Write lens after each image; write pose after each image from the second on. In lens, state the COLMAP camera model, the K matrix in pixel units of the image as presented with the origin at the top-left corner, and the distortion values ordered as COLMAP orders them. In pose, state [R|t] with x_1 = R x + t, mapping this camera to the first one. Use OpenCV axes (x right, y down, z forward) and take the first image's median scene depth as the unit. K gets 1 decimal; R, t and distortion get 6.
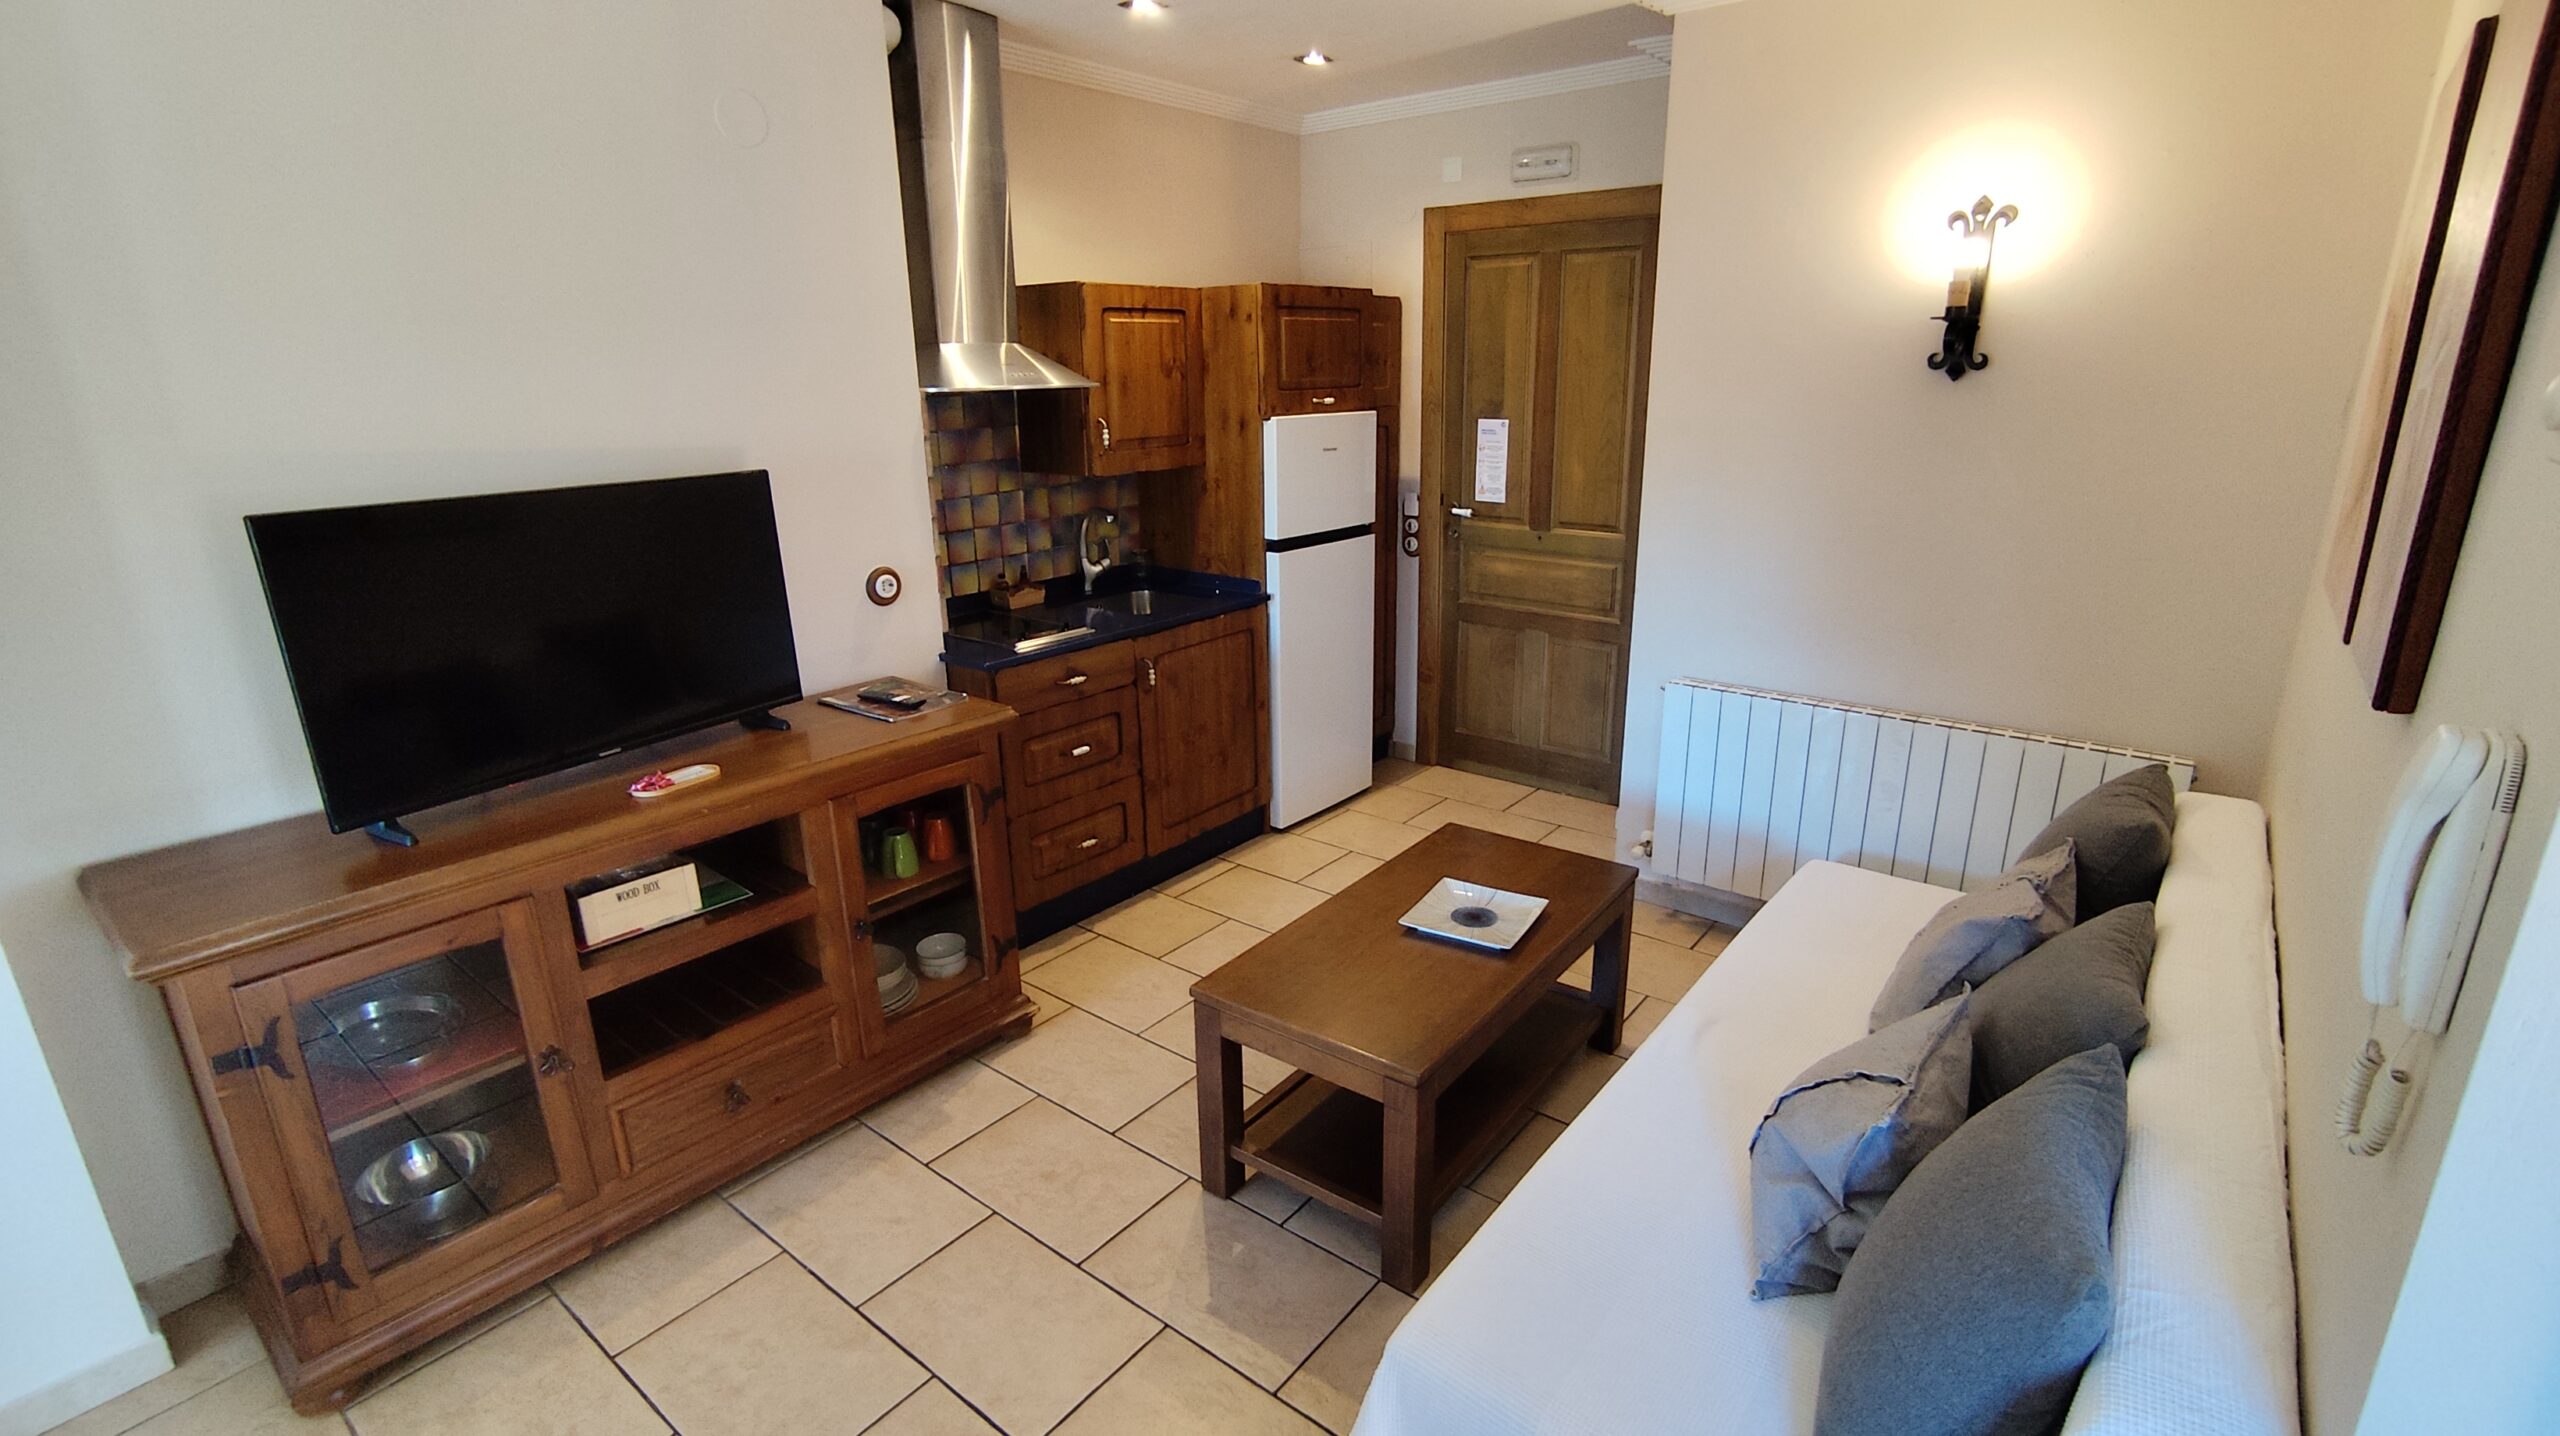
lens RADIAL K [[1164.3, 0, 1300.2], [0, 1164.3, 714.3], [0, 0, 1]] dist [-0.057114, 0.042636]
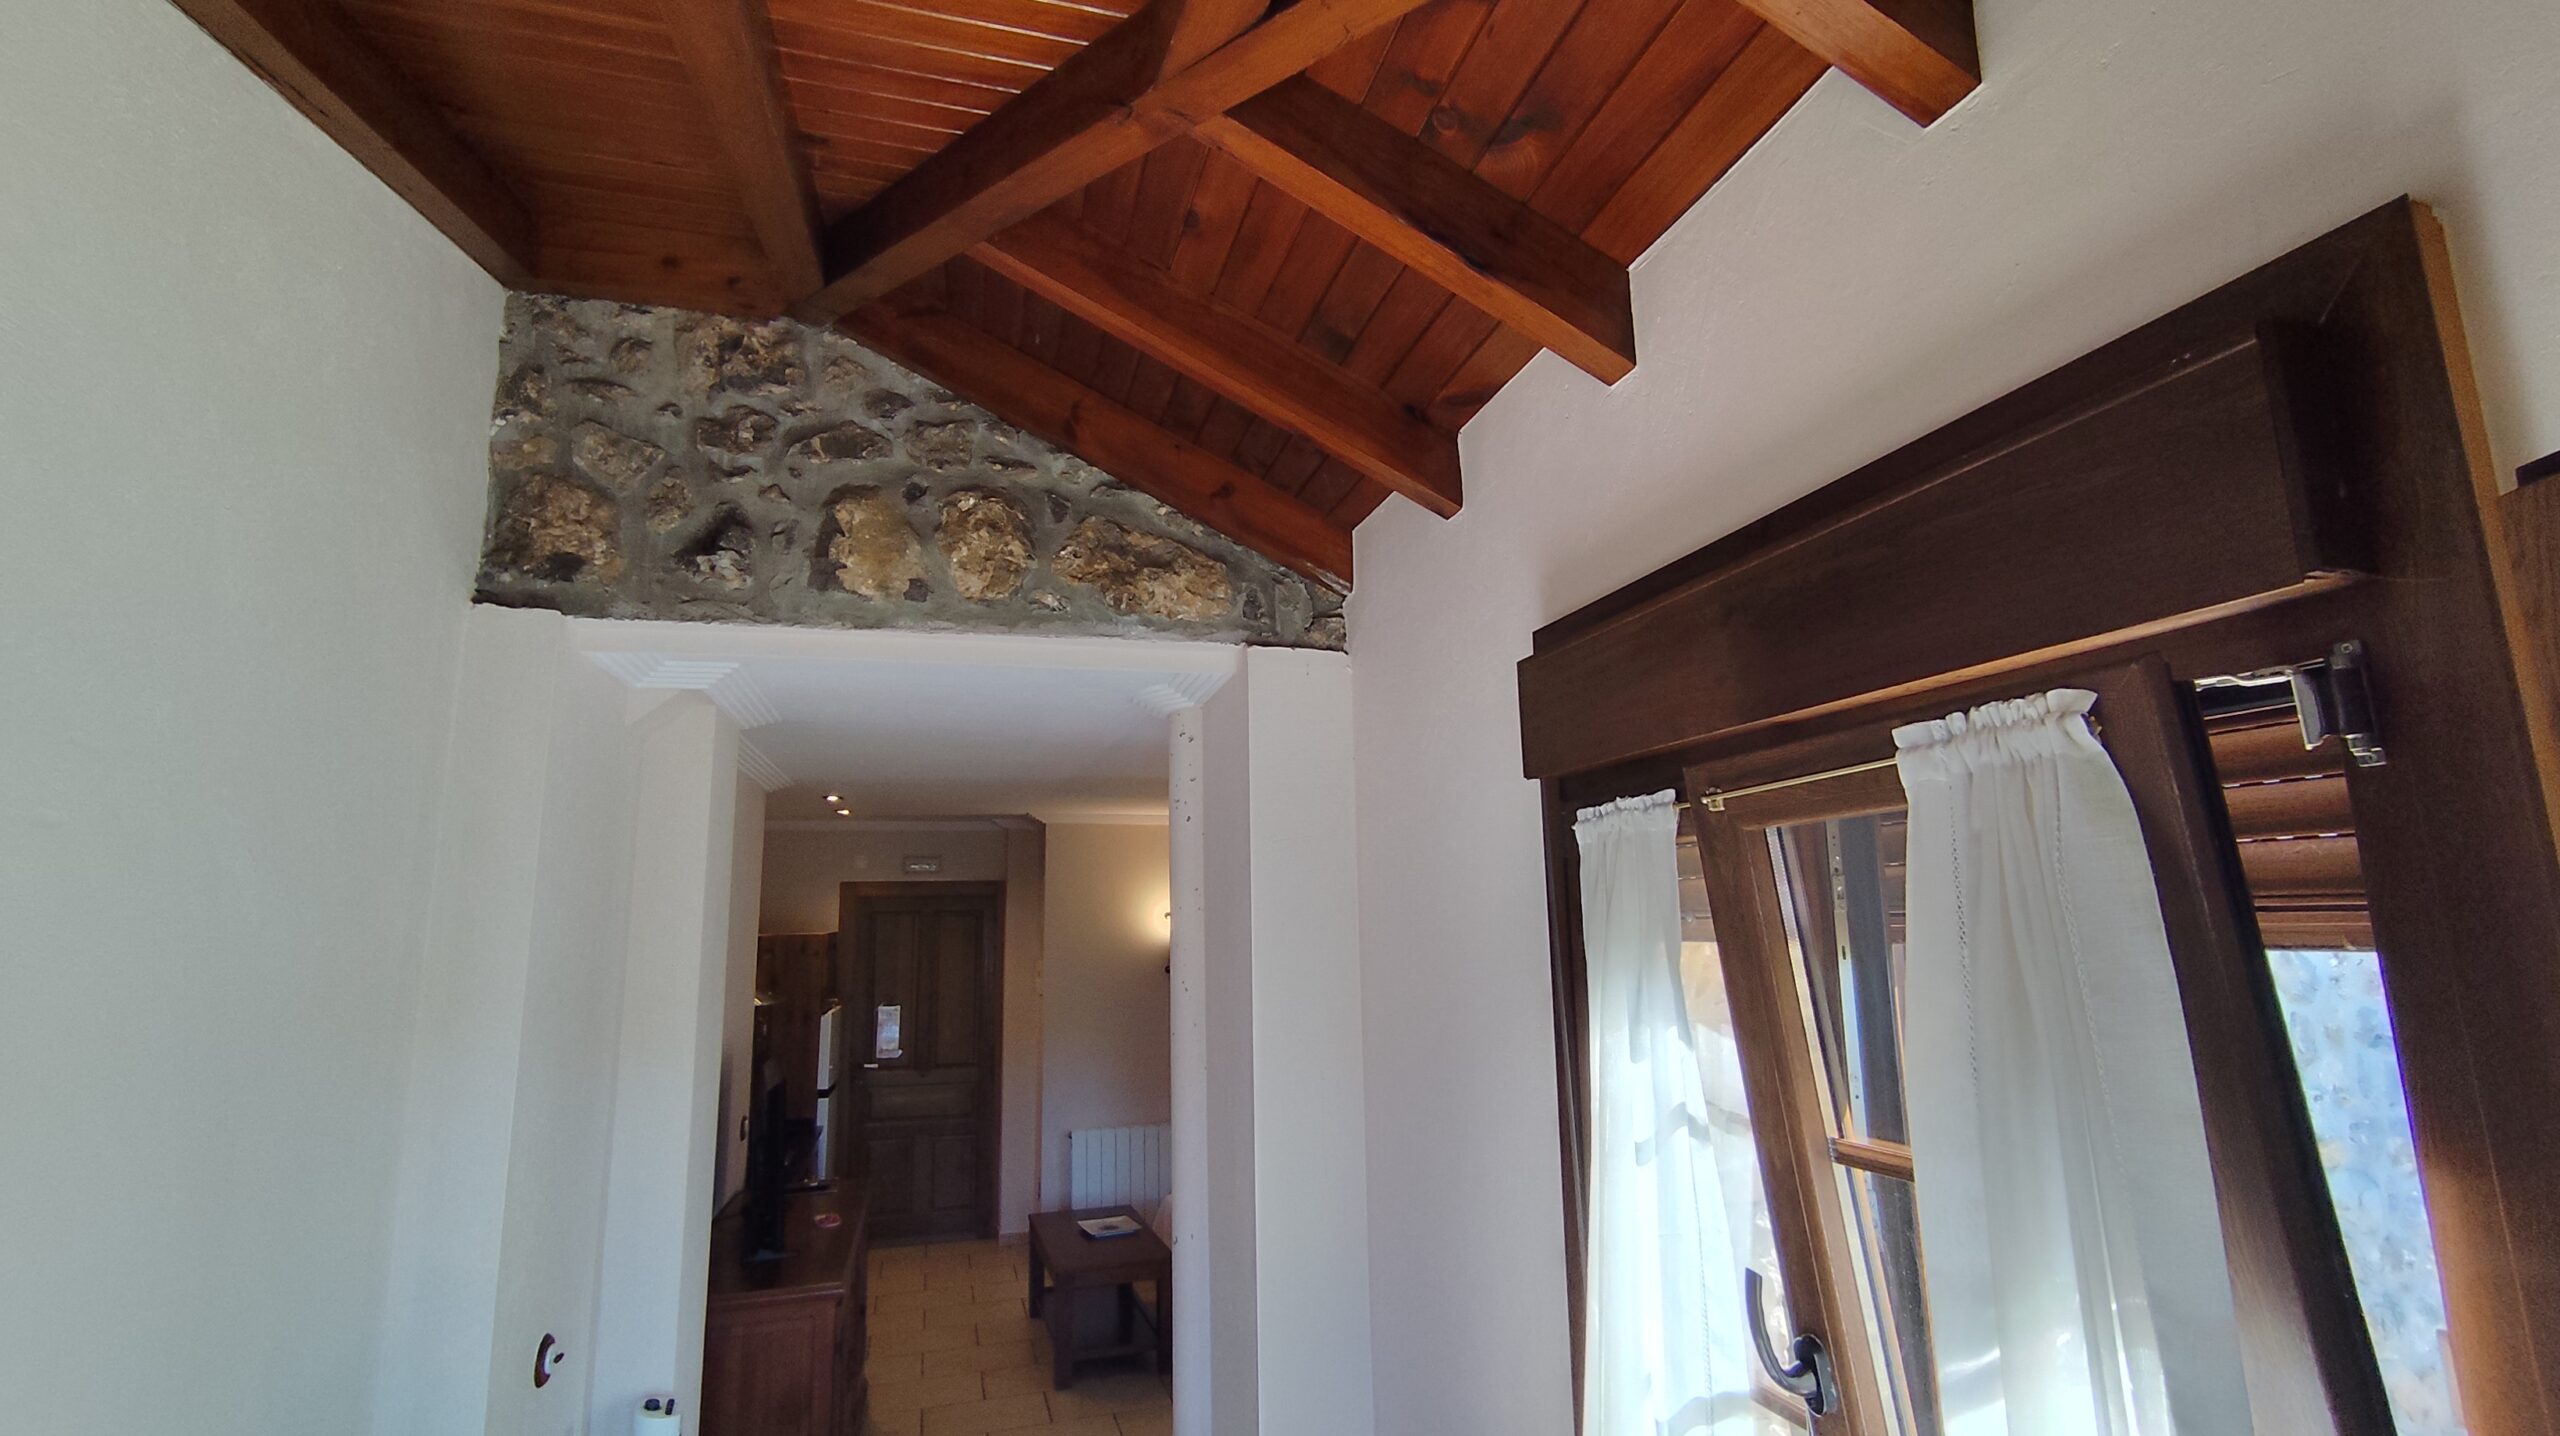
lens RADIAL K [[1181.2, 0, 1296.8], [0, 1181.2, 708.9], [0, 0, 1]] dist [-0.055731, 0.067550]
pose [[0.574514, 0.145287, 0.805497, -0.940243], [0.252181, 0.904825, -0.343069, 0.082933], [-0.778677, 0.400229, 0.483196, -0.443153]]
